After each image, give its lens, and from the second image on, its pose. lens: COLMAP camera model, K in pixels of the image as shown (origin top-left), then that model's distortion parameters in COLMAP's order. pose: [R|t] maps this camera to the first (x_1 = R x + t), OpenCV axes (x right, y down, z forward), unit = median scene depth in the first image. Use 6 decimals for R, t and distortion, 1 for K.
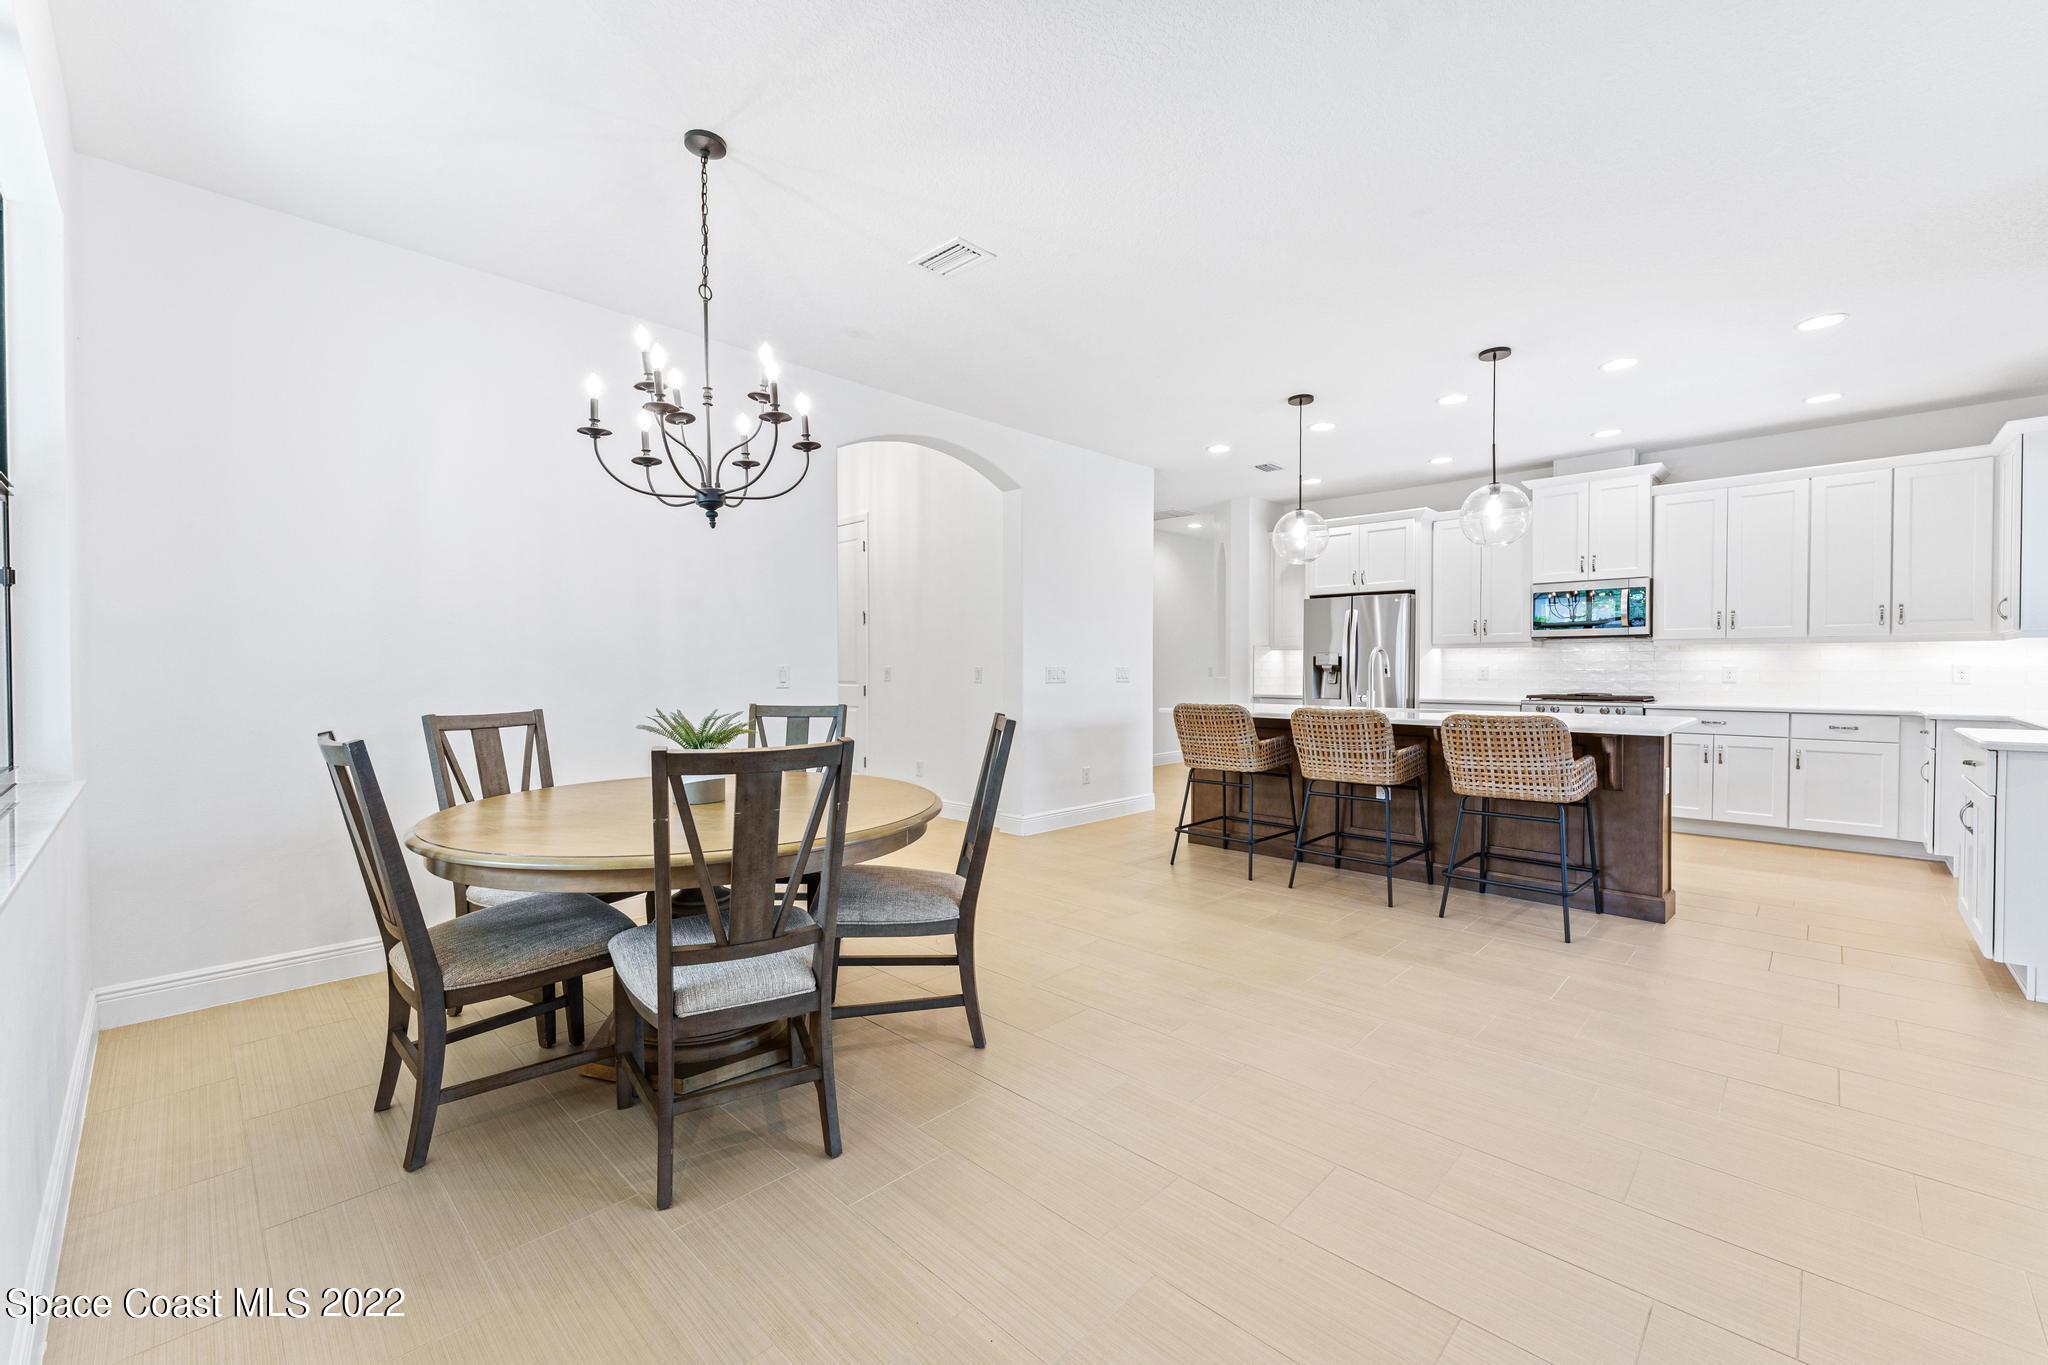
lens RADIAL K [[829.4, 0, 1017.8], [0, 829.4, 681.6], [0, 0, 1]] dist [-0.000078, 0.000667]
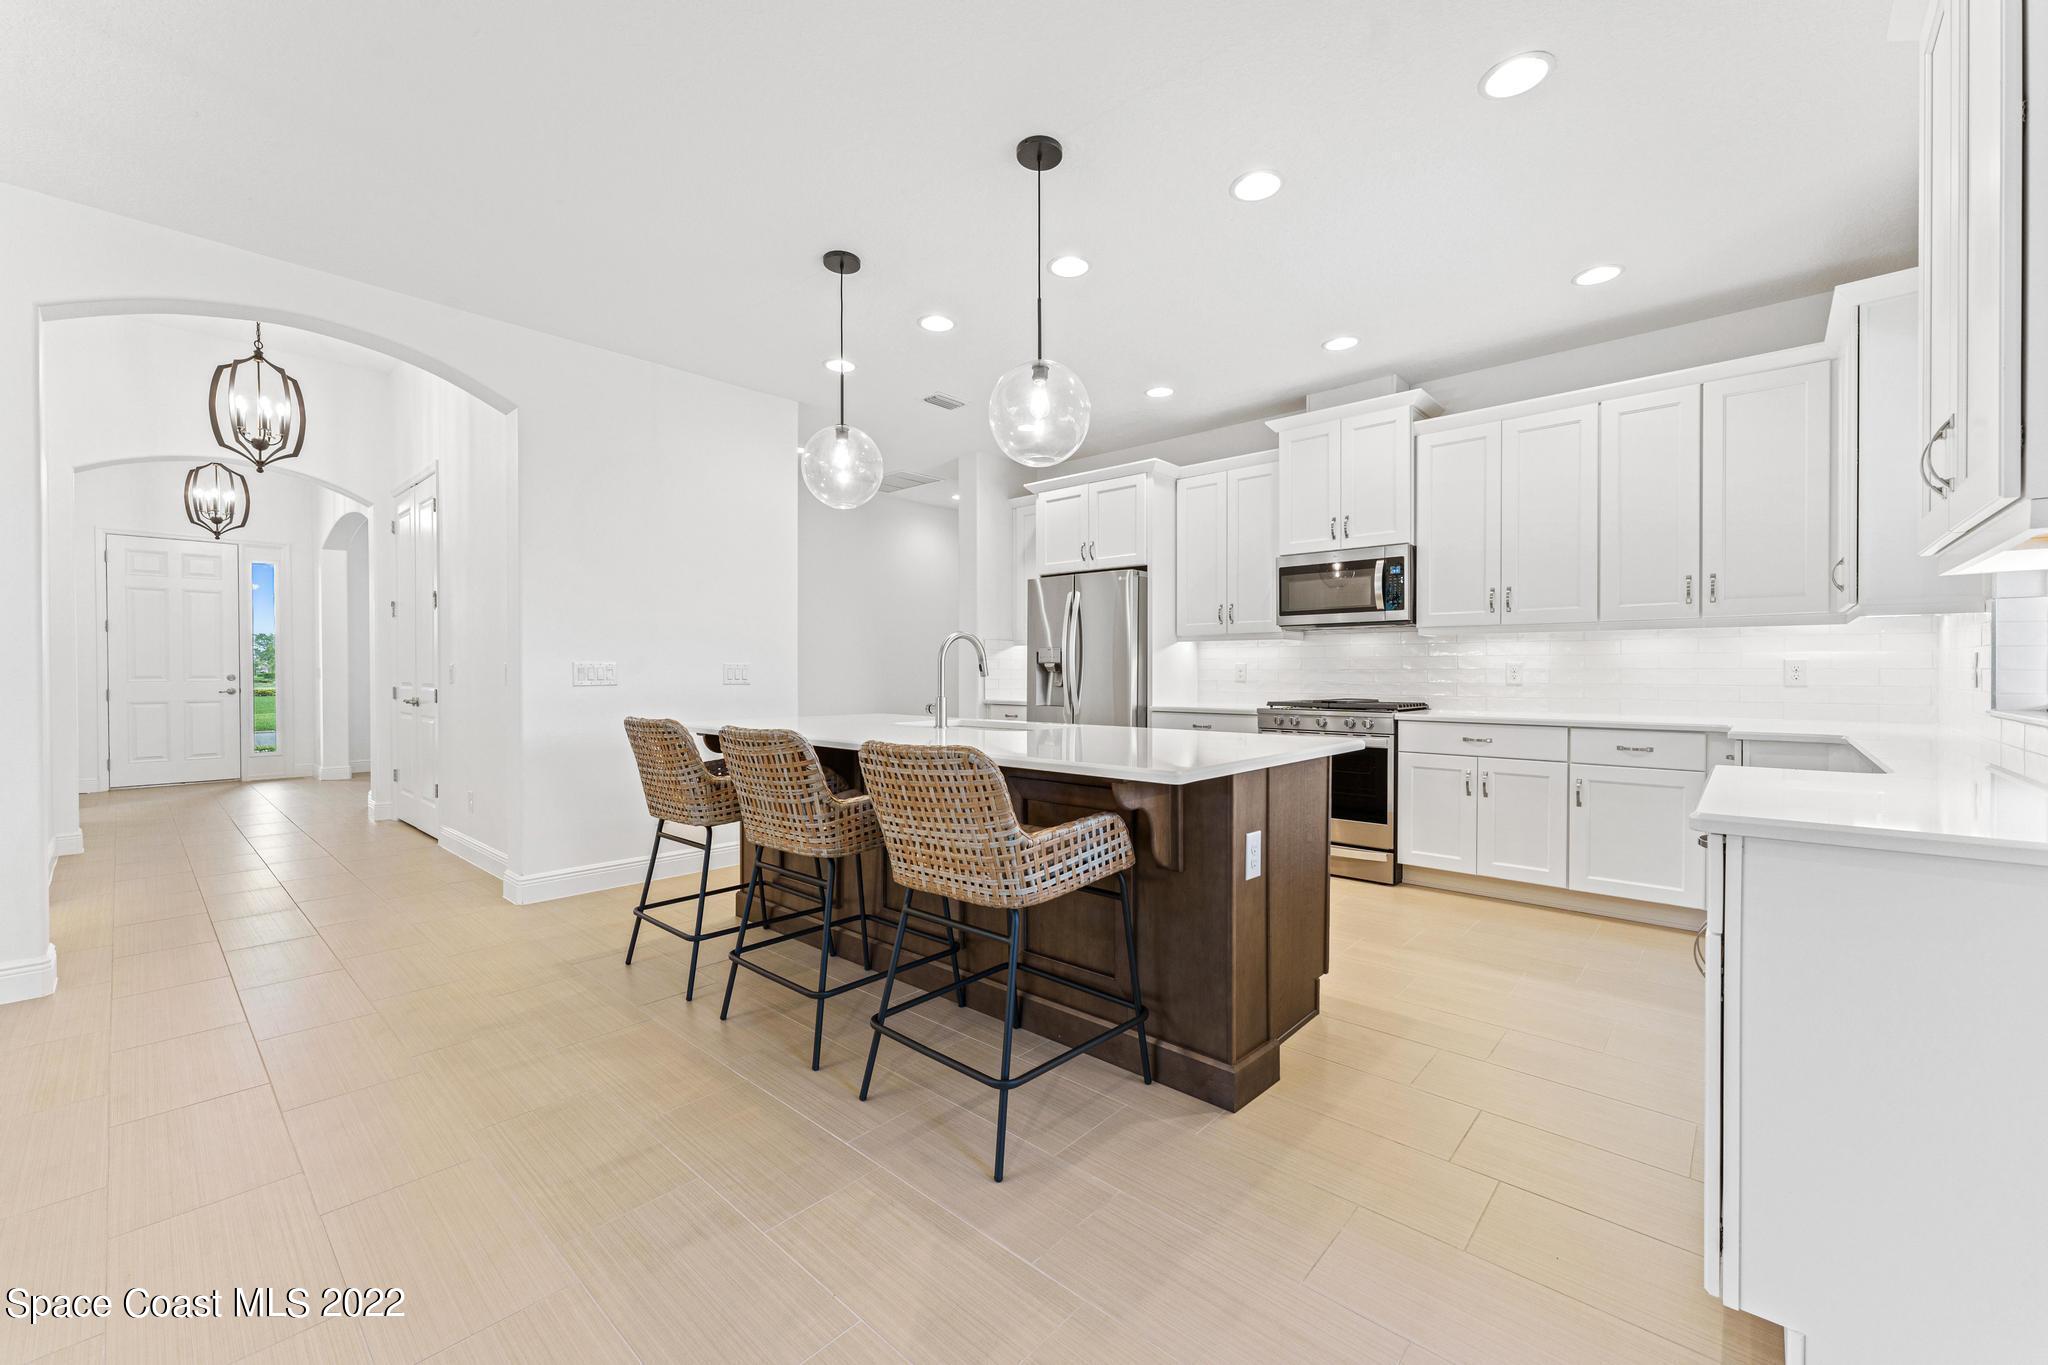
lens RADIAL K [[818.7, 0, 1024.0], [0, 818.7, 682.5], [0, 0, 1]] dist [0.000334, -0.000072]
pose [[0.999045, -0.000267, 0.043696, 0.446107], [0.000454, 0.999991, -0.004278, 0.002078], [-0.043695, 0.004294, 0.999036, 0.327546]]
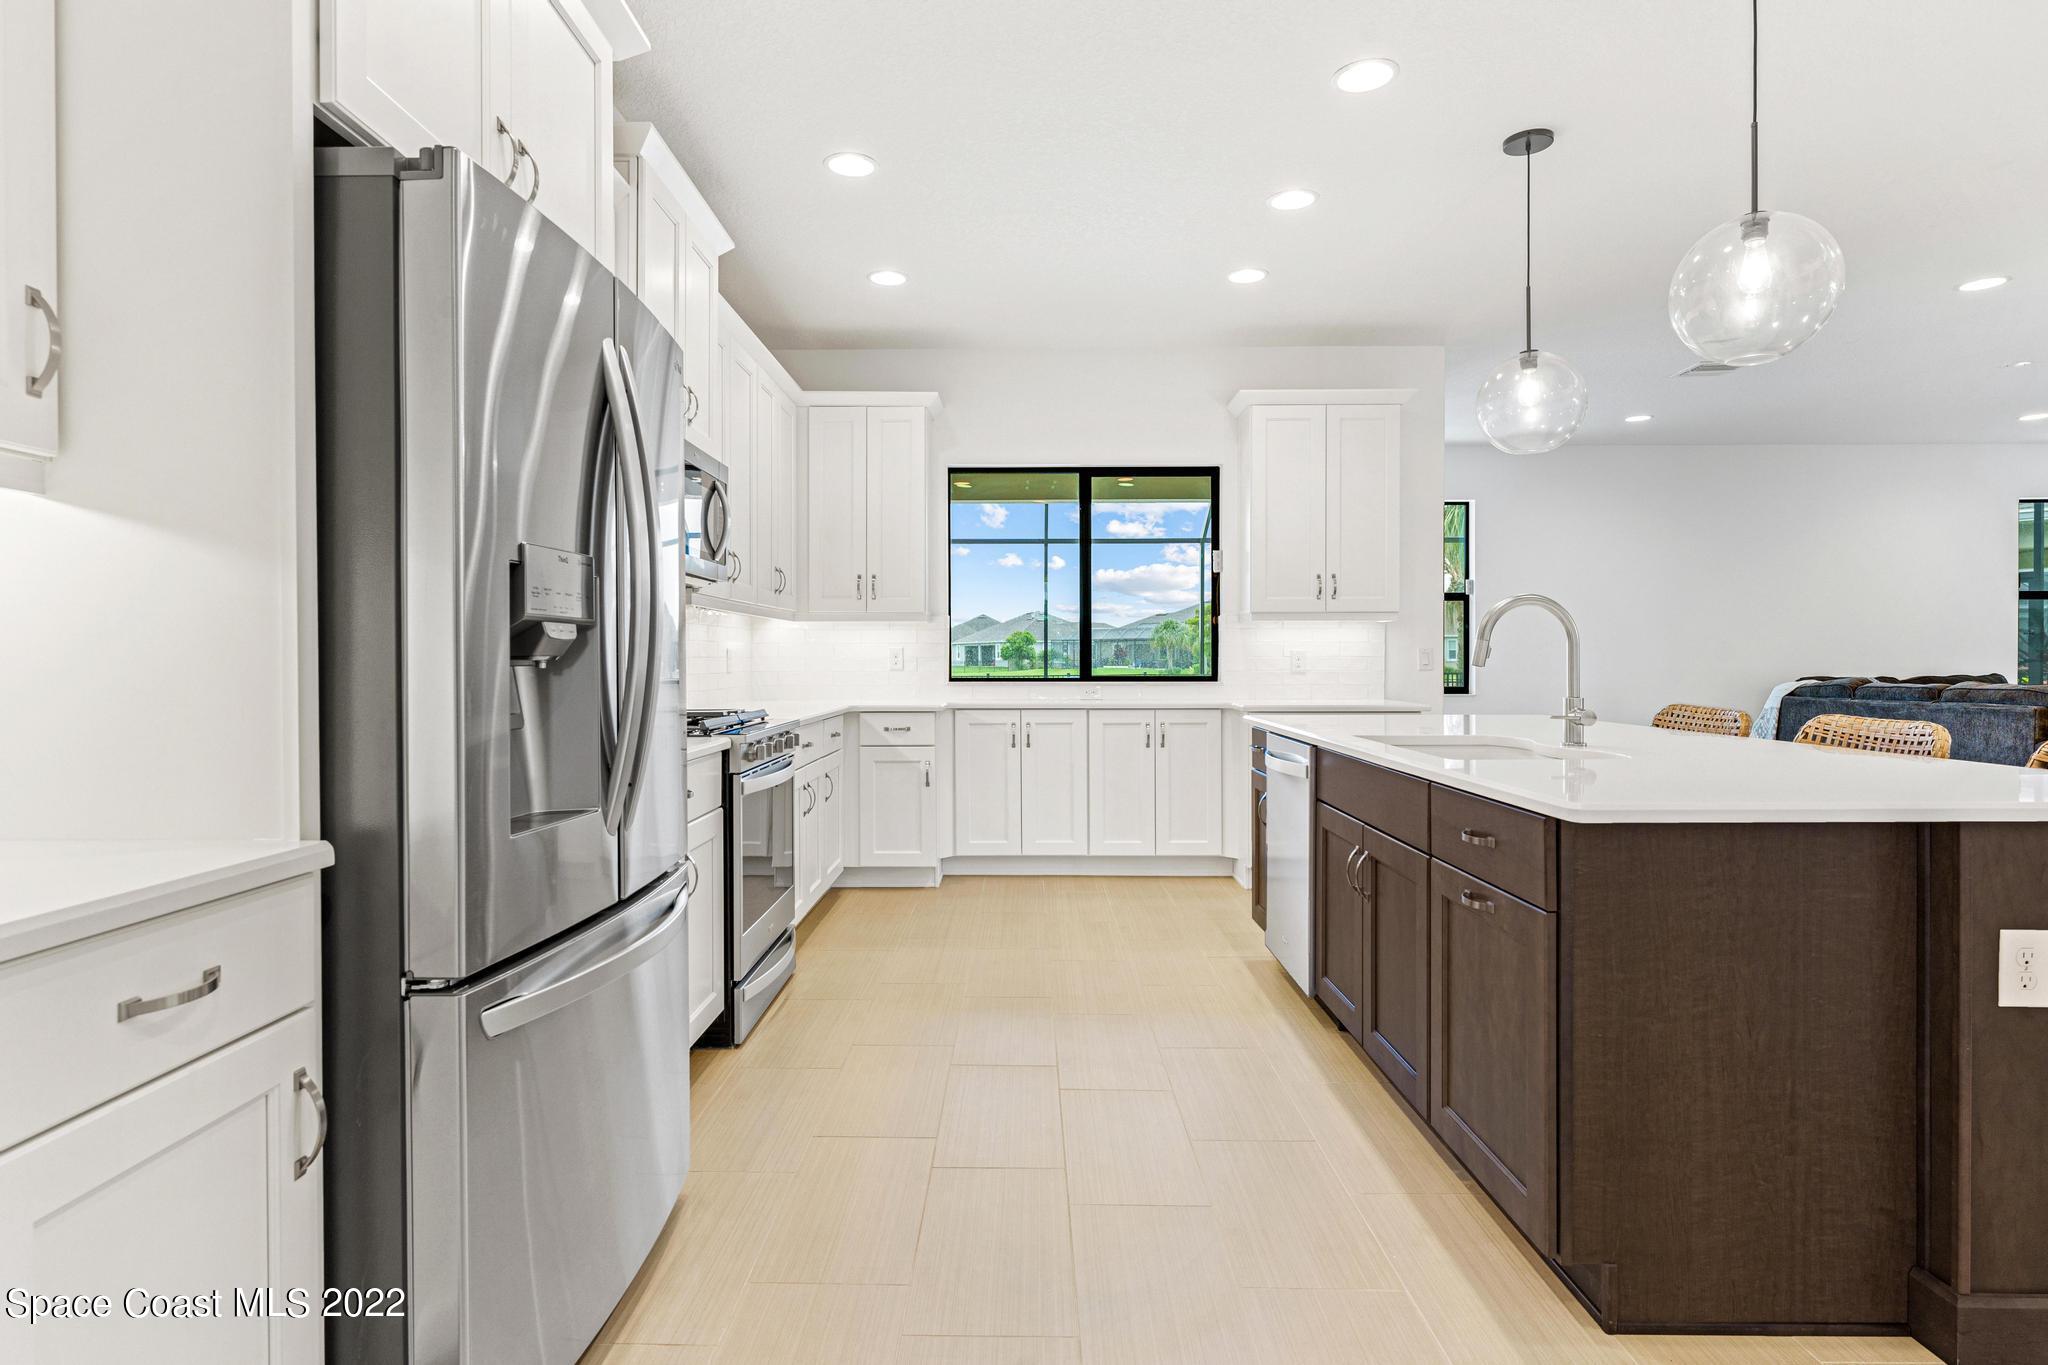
lens RADIAL K [[1076.2, 0, 998.2], [0, 1076.2, 663.5], [0, 0, 1]] dist [0.002127, 0.000583]
pose [[-0.685280, -0.001575, 0.728278, 0.214692], [0.016080, 0.999721, 0.017293, -0.020965], [-0.728102, 0.023561, -0.685064, 1.538277]]
